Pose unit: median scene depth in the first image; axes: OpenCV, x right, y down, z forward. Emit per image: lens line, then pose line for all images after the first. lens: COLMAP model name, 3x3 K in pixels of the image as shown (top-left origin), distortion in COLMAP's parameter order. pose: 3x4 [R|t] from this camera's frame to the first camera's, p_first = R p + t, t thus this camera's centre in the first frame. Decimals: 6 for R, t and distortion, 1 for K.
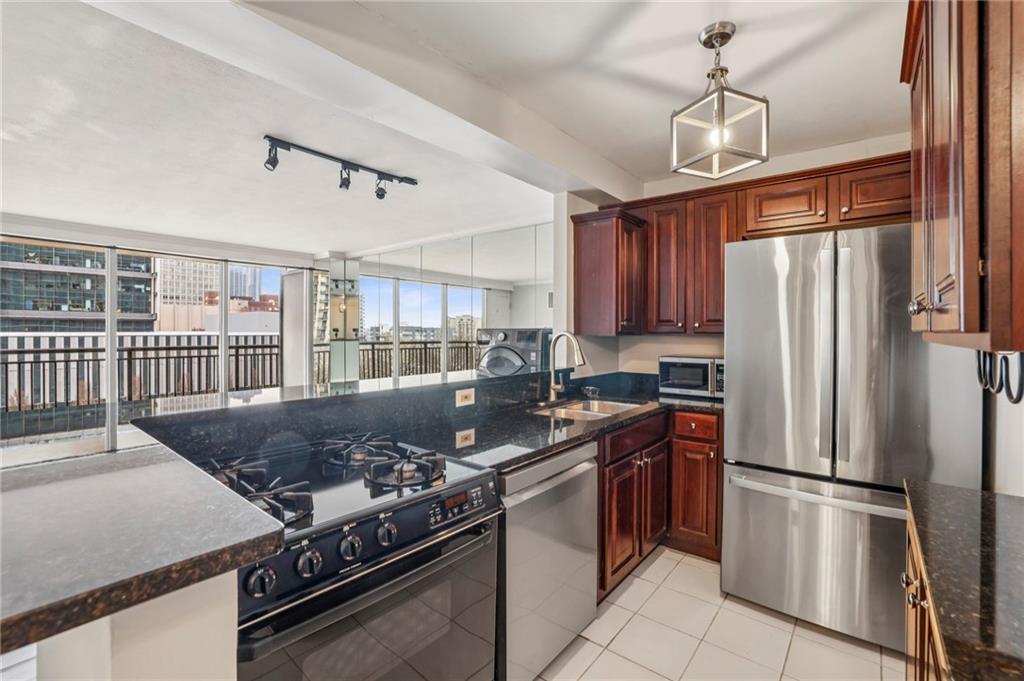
lens RADIAL K [[448.0, 0, 507.4], [0, 448.0, 333.2], [0, 0, 1]] dist [-0.039822, 0.013303]
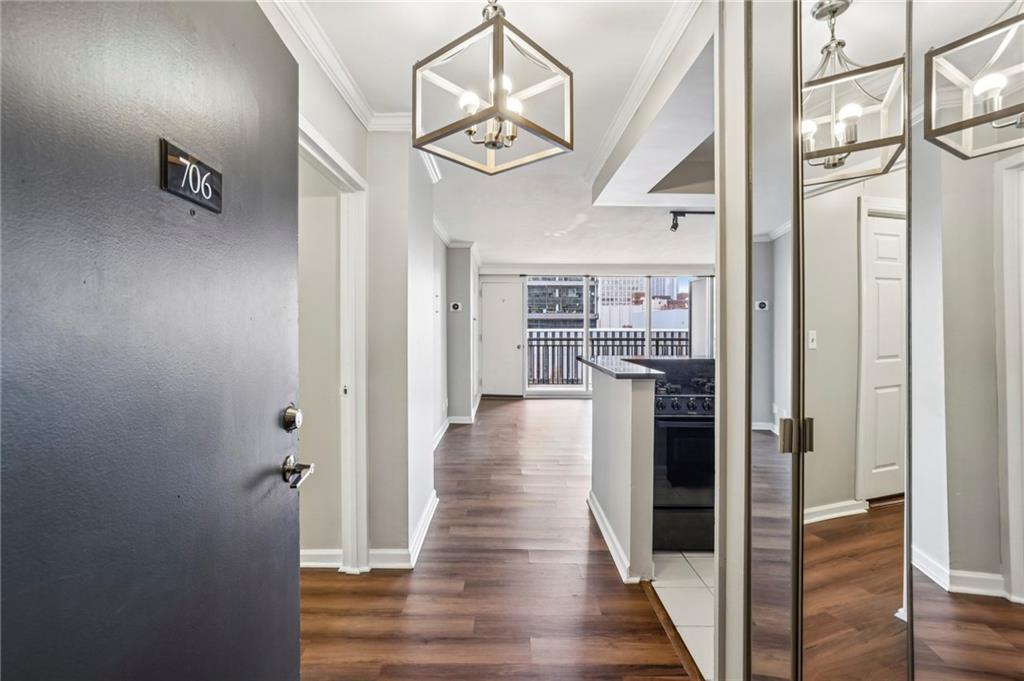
lens RADIAL K [[448.0, 0, 507.4], [0, 448.0, 333.2], [0, 0, 1]] dist [-0.039822, 0.013303]
pose [[0.641953, 0.006959, -0.766712, 0.325475], [-0.000536, 0.999963, 0.008628, 0.003801], [0.766744, -0.005128, 0.641933, -0.523882]]
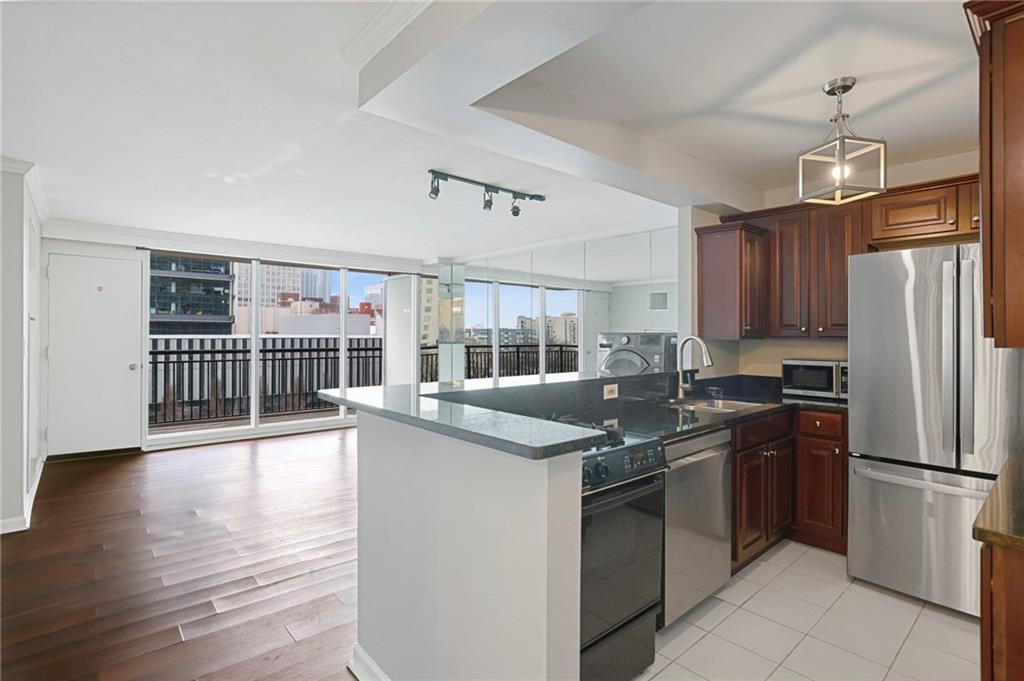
lens RADIAL K [[498.4, 0, 514.8], [0, 498.4, 330.4], [0, 0, 1]] dist [-0.042882, 0.026685]
pose [[0.988331, -0.000383, -0.152321, -0.108446], [-0.001454, 0.999928, -0.011952, -0.001022], [0.152314, 0.012034, 0.988259, -0.251086]]
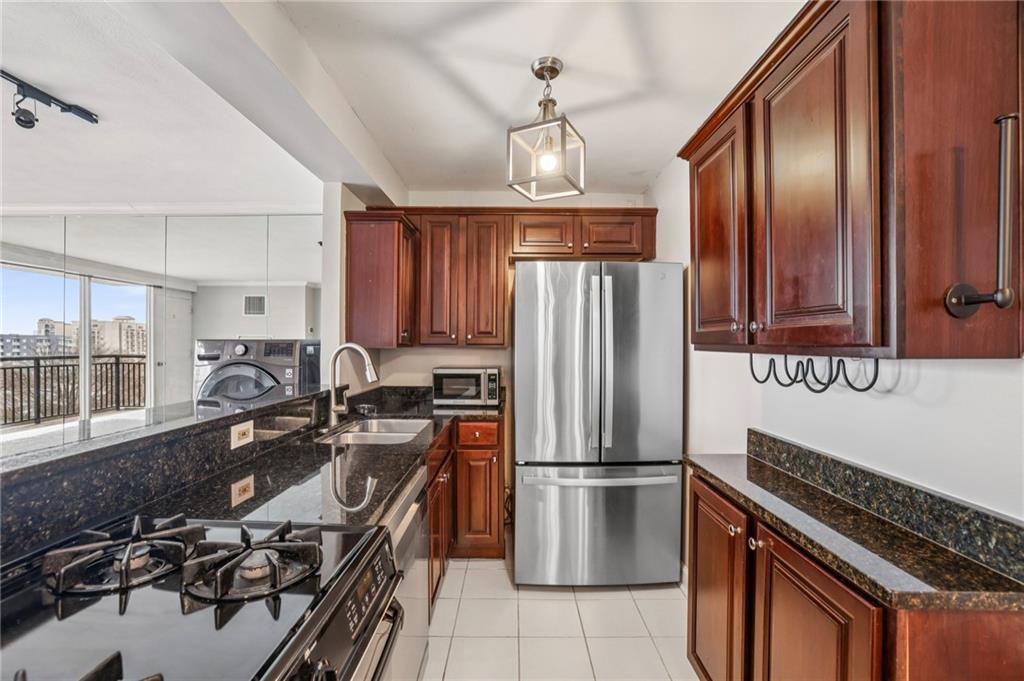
lens RADIAL K [[446.1, 0, 511.0], [0, 446.1, 340.9], [0, 0, 1]] dist [-0.039931, 0.013731]
pose [[0.777091, 0.002517, 0.629383, -0.154214], [0.001750, 0.999979, -0.006160, -0.002493], [-0.629385, 0.005888, 0.777071, 0.126409]]
